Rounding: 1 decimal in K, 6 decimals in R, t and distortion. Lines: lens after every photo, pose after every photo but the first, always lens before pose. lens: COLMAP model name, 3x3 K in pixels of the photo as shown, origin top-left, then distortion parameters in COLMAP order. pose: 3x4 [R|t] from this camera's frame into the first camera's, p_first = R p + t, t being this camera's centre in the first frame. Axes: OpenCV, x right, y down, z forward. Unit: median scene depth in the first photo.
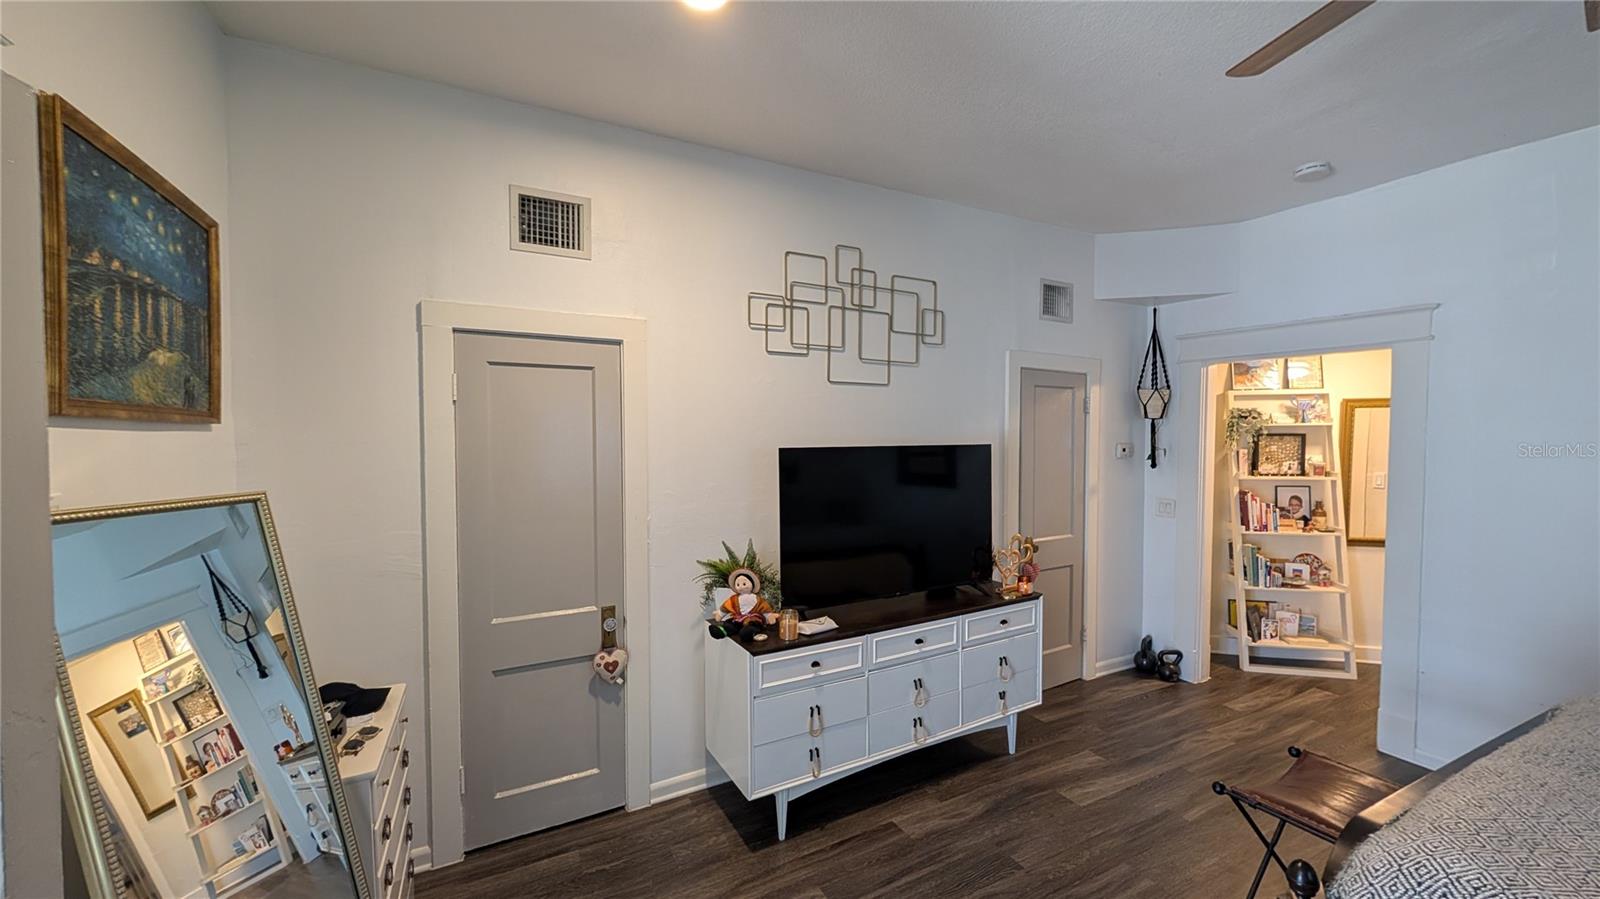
lens RADIAL K [[599.1, 0, 804.3], [0, 599.1, 452.2], [0, 0, 1]] dist [-0.001987, 0.000385]
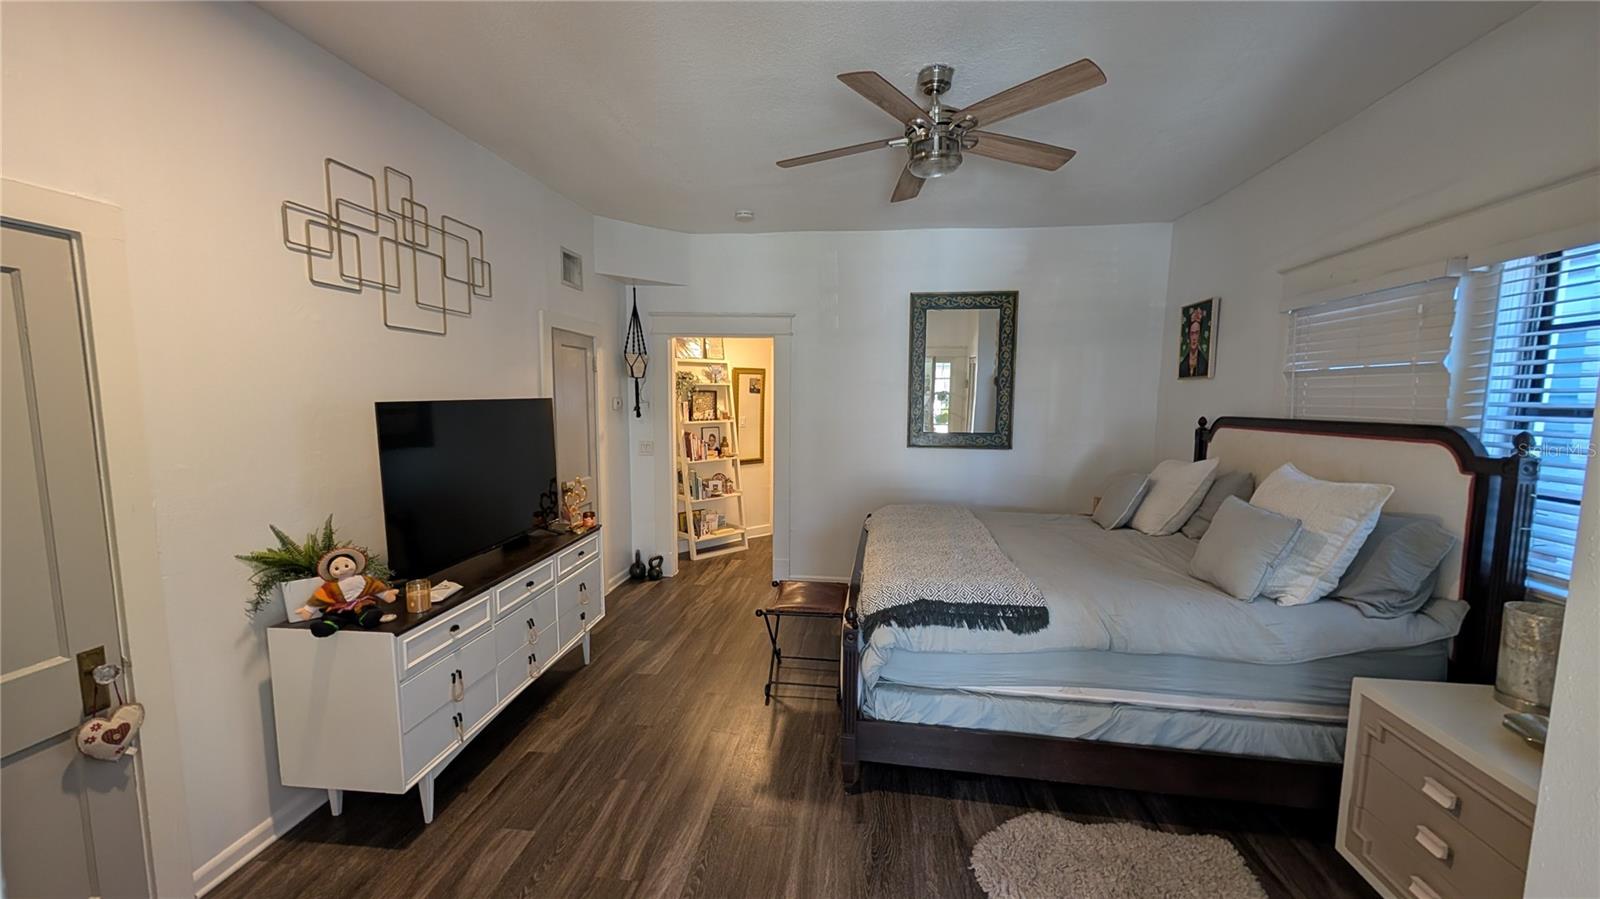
lens RADIAL K [[599.1, 0, 800.3], [0, 599.1, 449.5], [0, 0, 1]] dist [-0.001987, 0.000385]
pose [[0.570355, -0.072467, 0.818196, -0.342947], [0.016311, 0.996903, 0.076925, 0.003935], [-0.821237, -0.030529, 0.569770, 0.007784]]
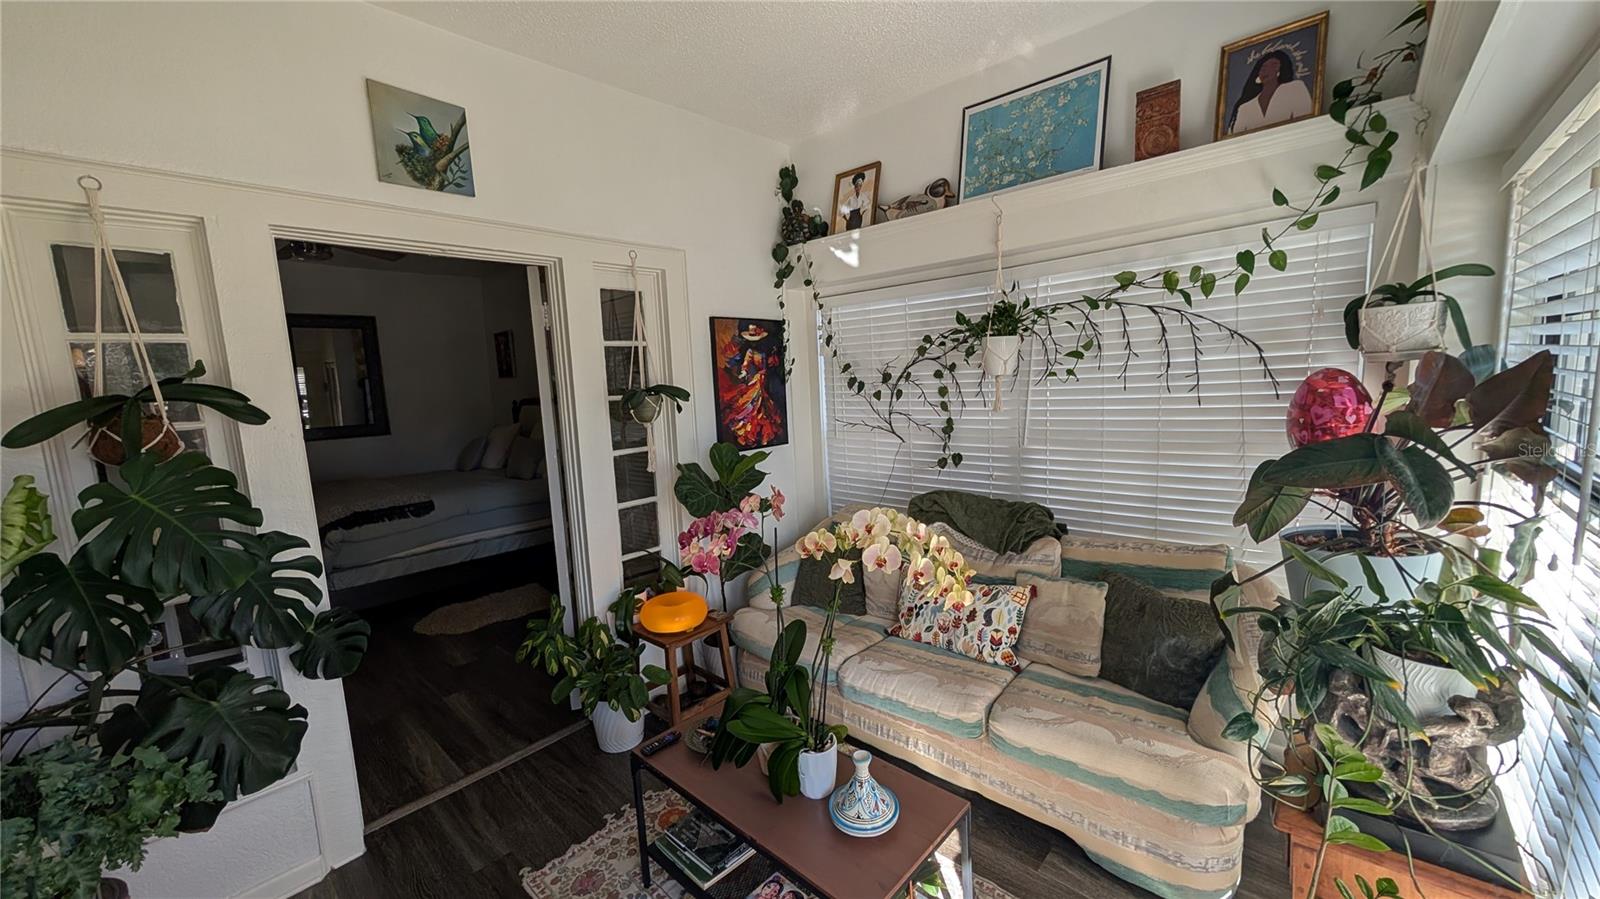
lens RADIAL K [[599.1, 0, 796.6], [0, 599.1, 454.5], [0, 0, 1]] dist [-0.001987, 0.000385]
pose [[-0.343357, -0.103375, 0.933499, -1.171806], [0.076106, 0.987593, 0.137358, 0.020844], [-0.936116, 0.118208, -0.331230, -0.174604]]
